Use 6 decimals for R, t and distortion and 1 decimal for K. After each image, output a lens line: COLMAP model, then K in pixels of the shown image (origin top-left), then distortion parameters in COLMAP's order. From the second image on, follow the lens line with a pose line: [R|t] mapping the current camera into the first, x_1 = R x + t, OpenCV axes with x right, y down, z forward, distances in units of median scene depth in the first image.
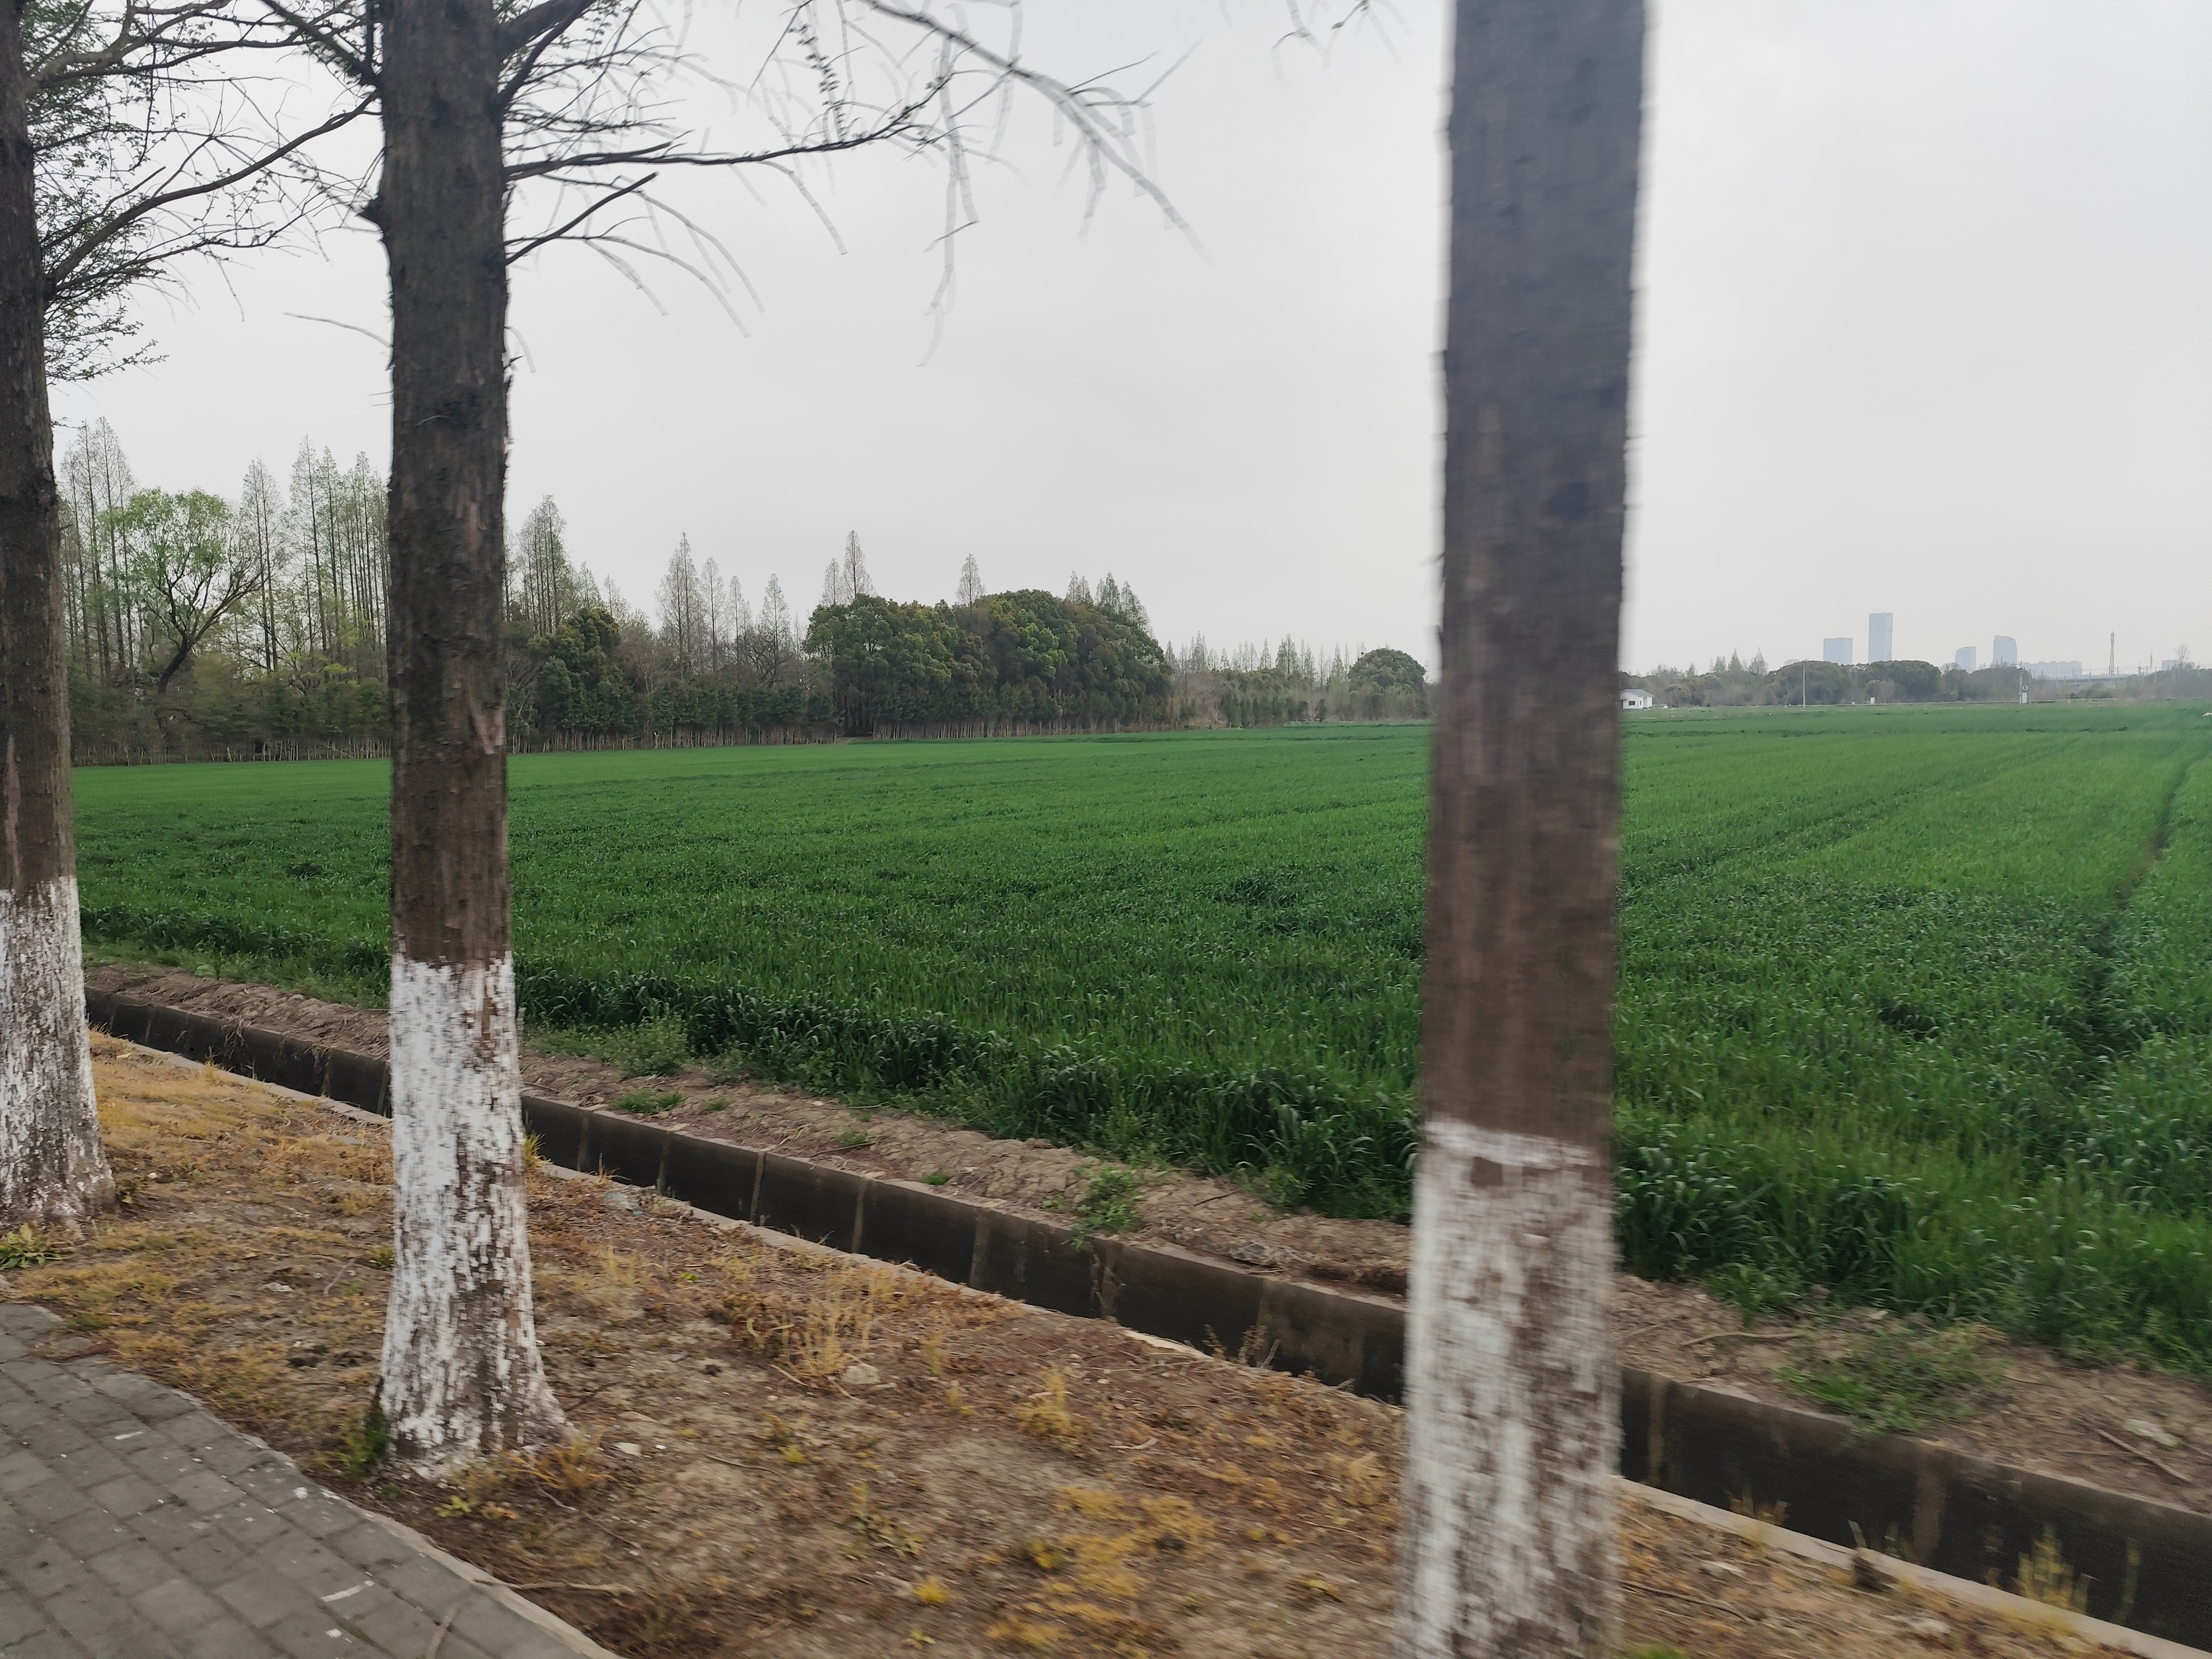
lens RADIAL K [[1526.4, 0, 1124.5], [0, 1526.4, 821.0], [0, 0, 1]] dist [0.025796, -0.030271]
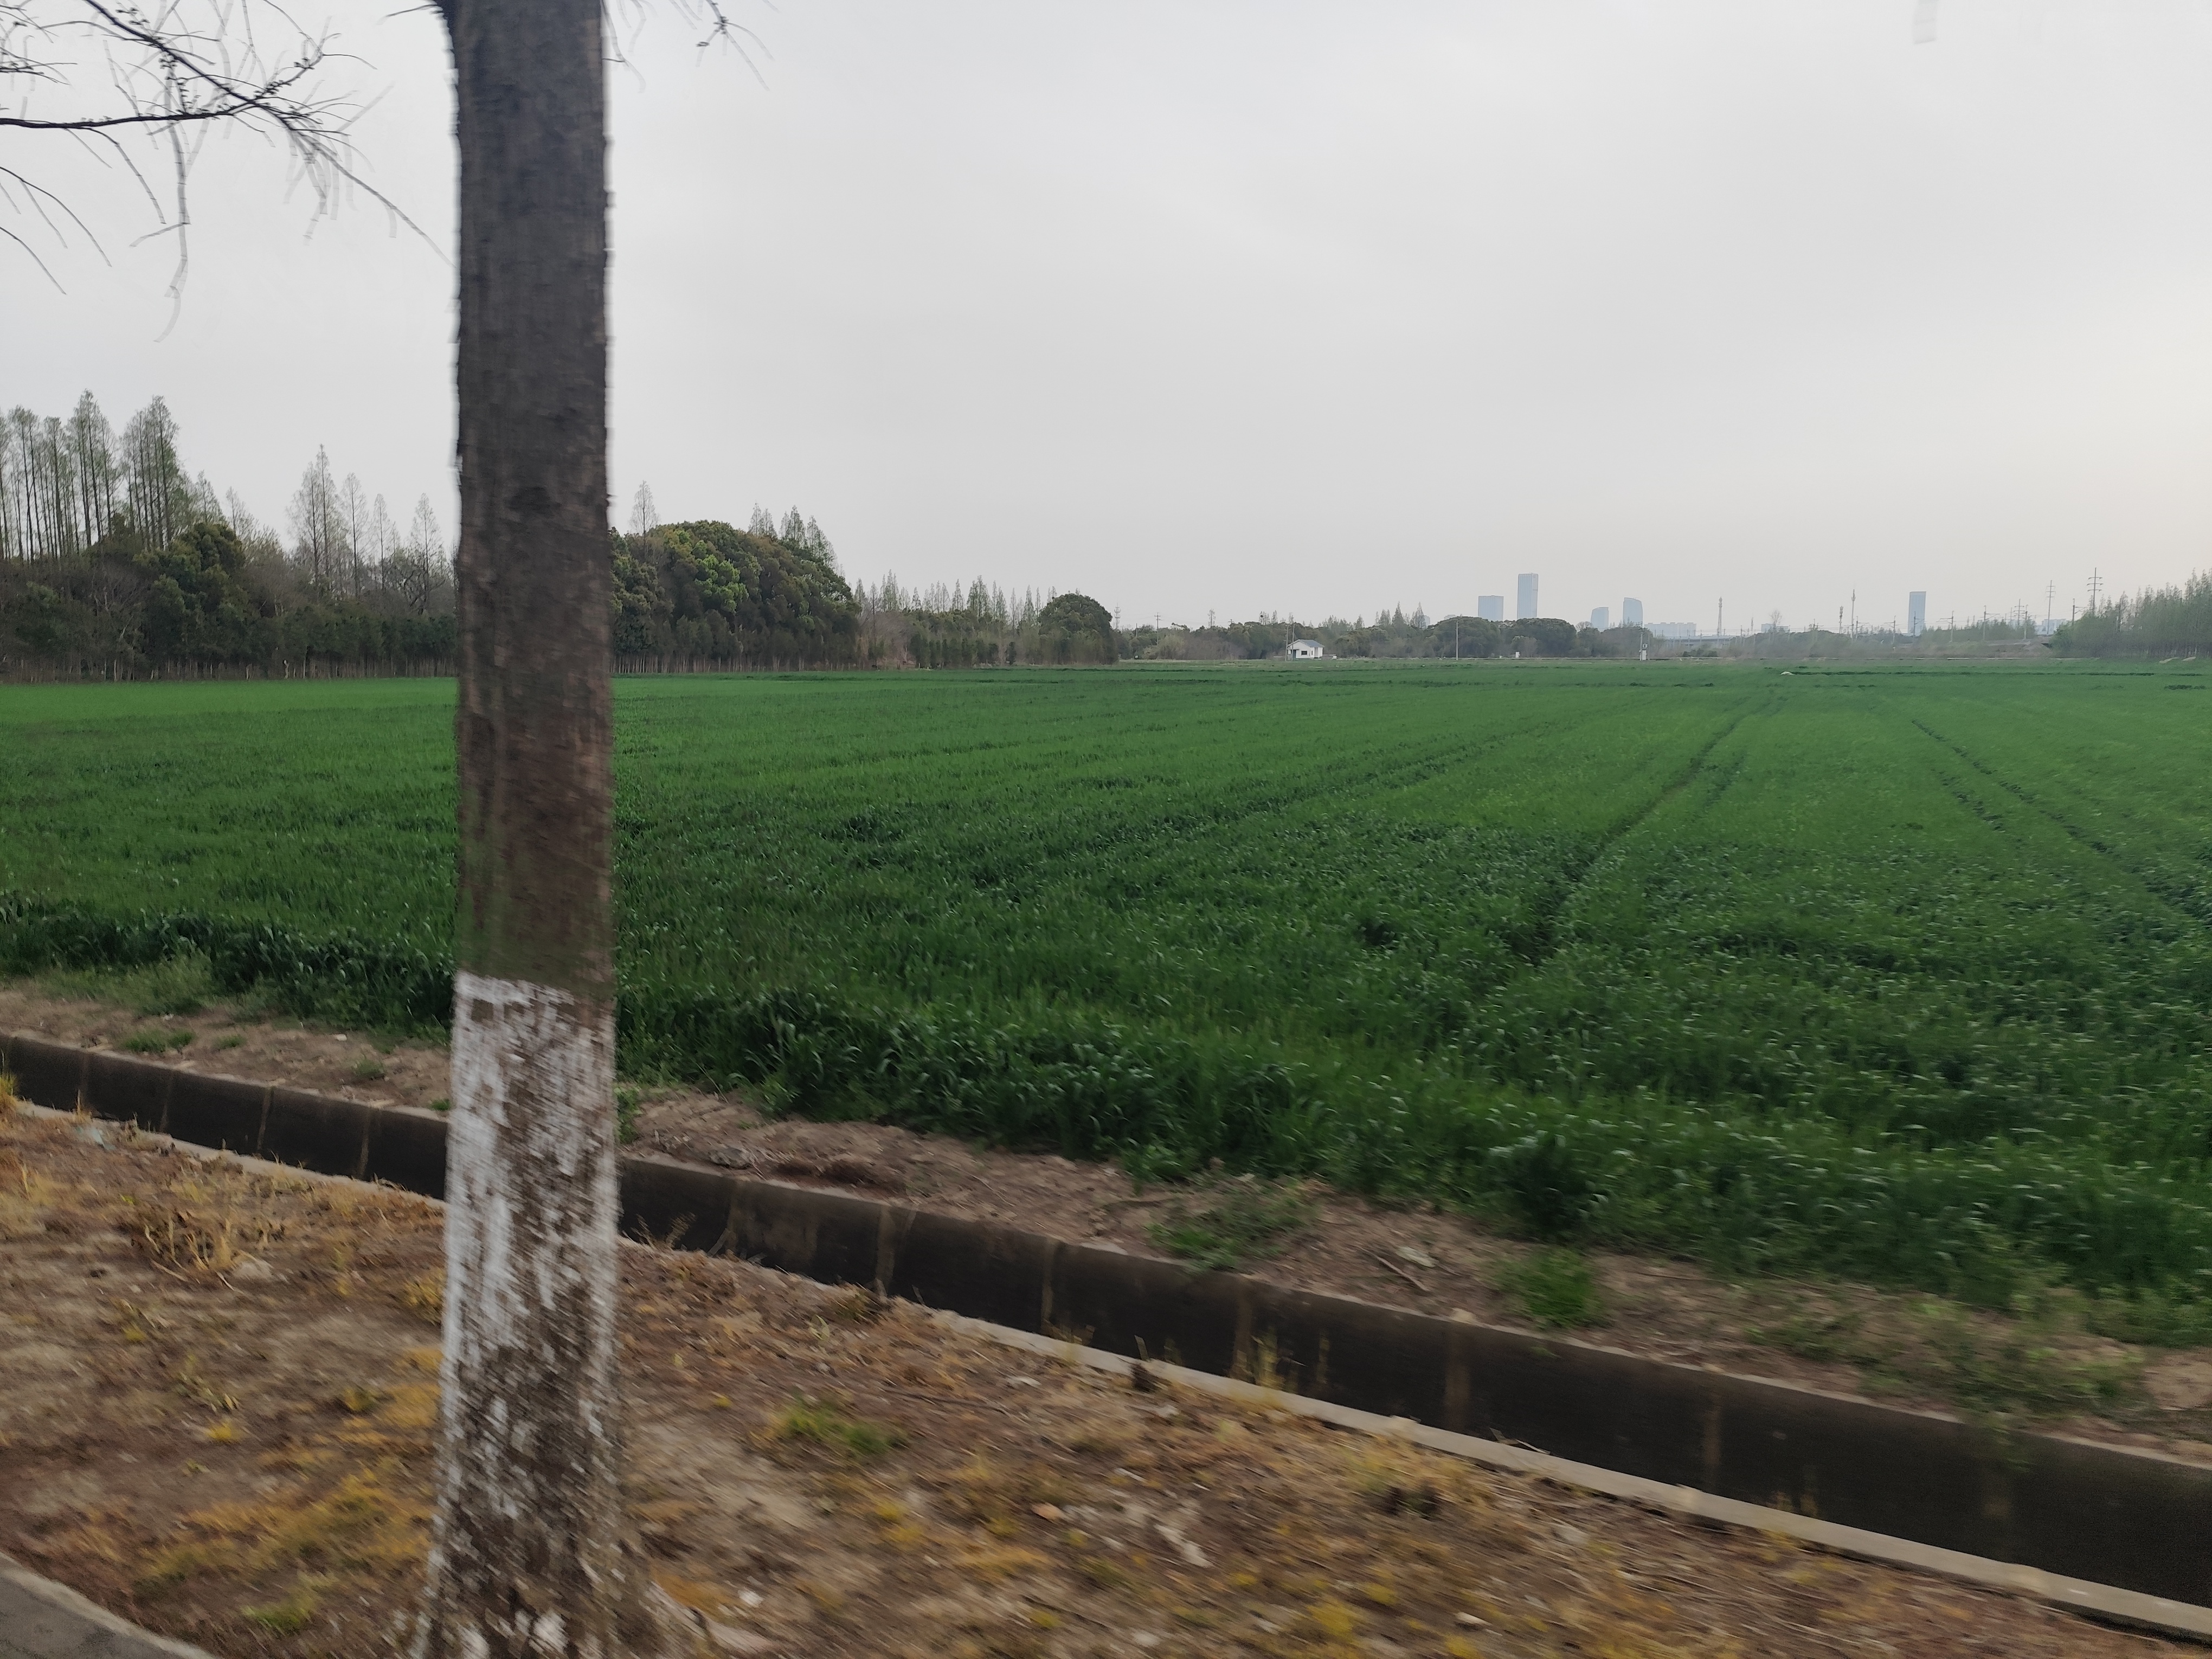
lens RADIAL K [[1526.4, 0, 1129.1], [0, 1526.4, 780.1], [0, 0, 1]] dist [0.025796, -0.030271]
pose [[0.980071, 0.004791, 0.198589, 0.111428], [-0.007071, 0.999917, 0.010771, 0.003148], [-0.198521, -0.011961, 0.980024, -0.084474]]
